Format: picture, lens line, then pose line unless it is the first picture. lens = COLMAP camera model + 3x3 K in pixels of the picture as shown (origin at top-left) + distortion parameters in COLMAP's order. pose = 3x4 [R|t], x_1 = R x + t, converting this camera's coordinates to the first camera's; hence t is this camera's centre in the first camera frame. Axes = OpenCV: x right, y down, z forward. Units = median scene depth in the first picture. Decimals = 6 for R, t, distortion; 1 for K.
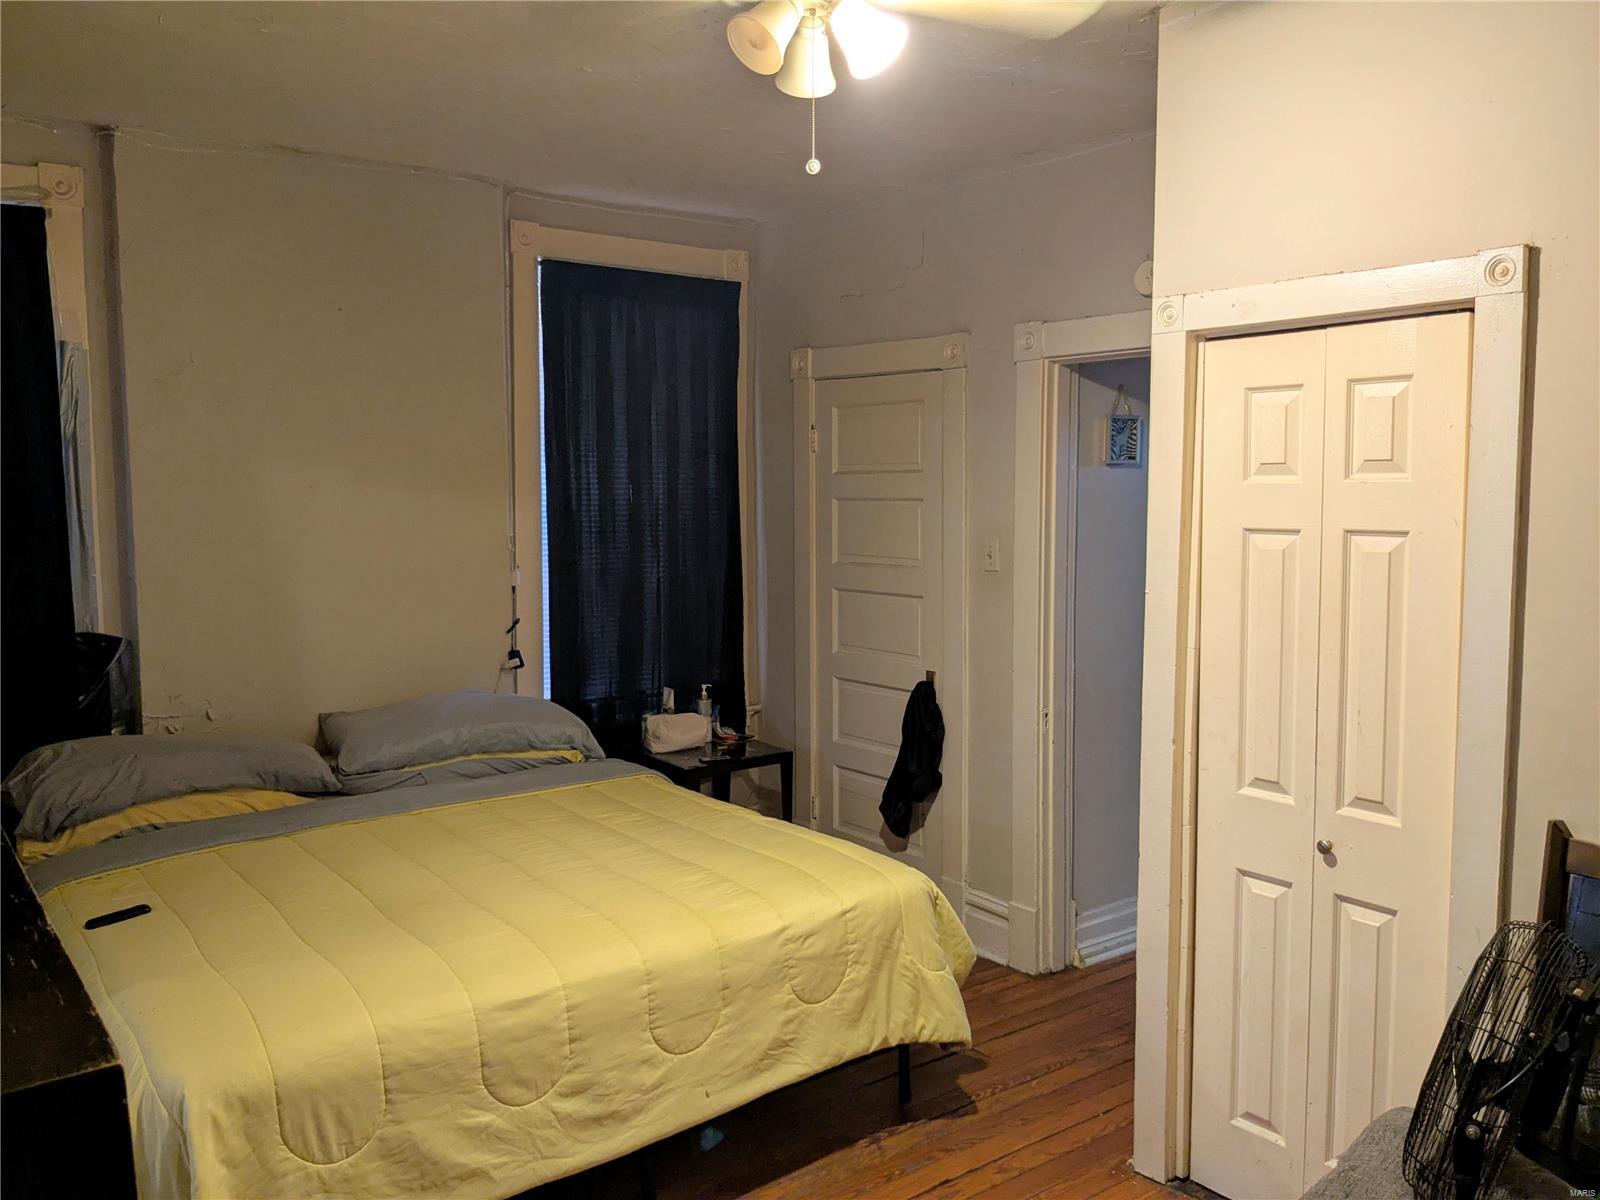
lens RADIAL K [[1283.9, 0, 799.1], [0, 1283.9, 599.8], [0, 0, 1]] dist [0.053466, -0.090558]
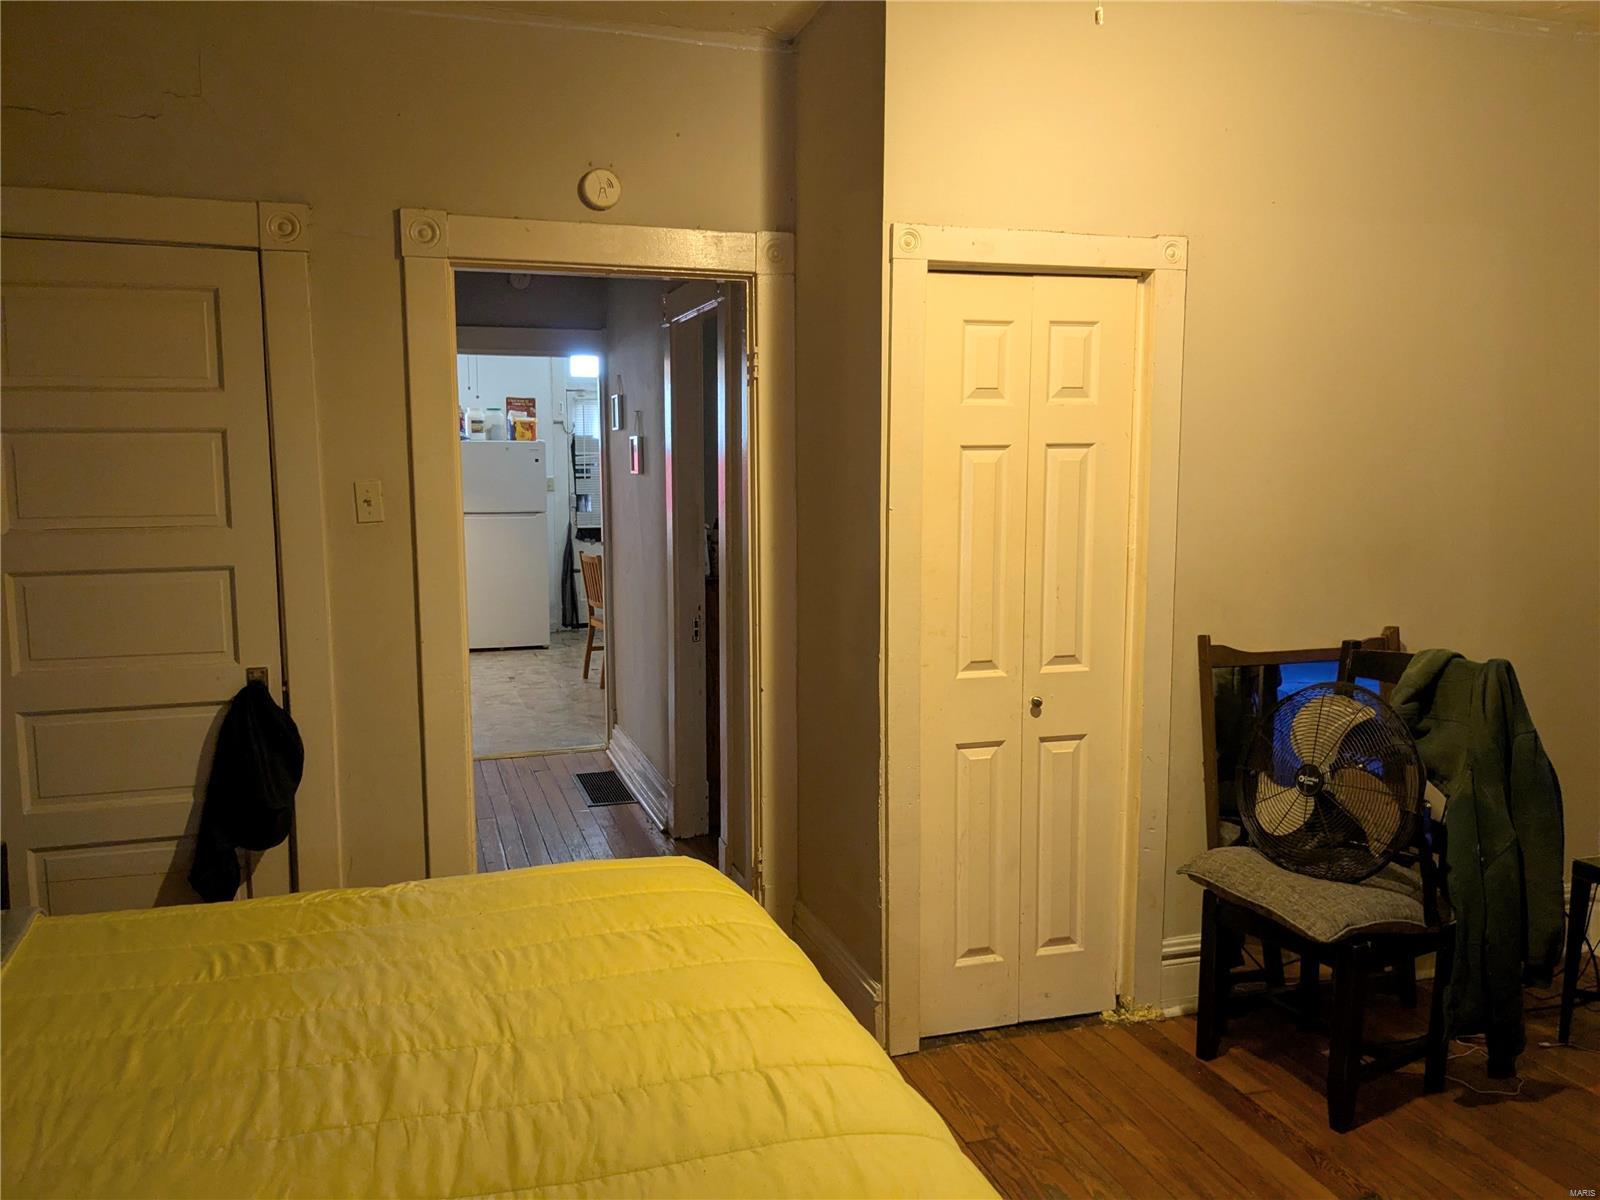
lens RADIAL K [[1283.9, 0, 797.9], [0, 1283.9, 599.5], [0, 0, 1]] dist [0.053466, -0.090558]
pose [[0.337984, -0.117074, 0.933842, -0.797336], [0.087236, 0.991858, 0.092774, -0.039613], [-0.937100, 0.050108, 0.345445, 0.772818]]
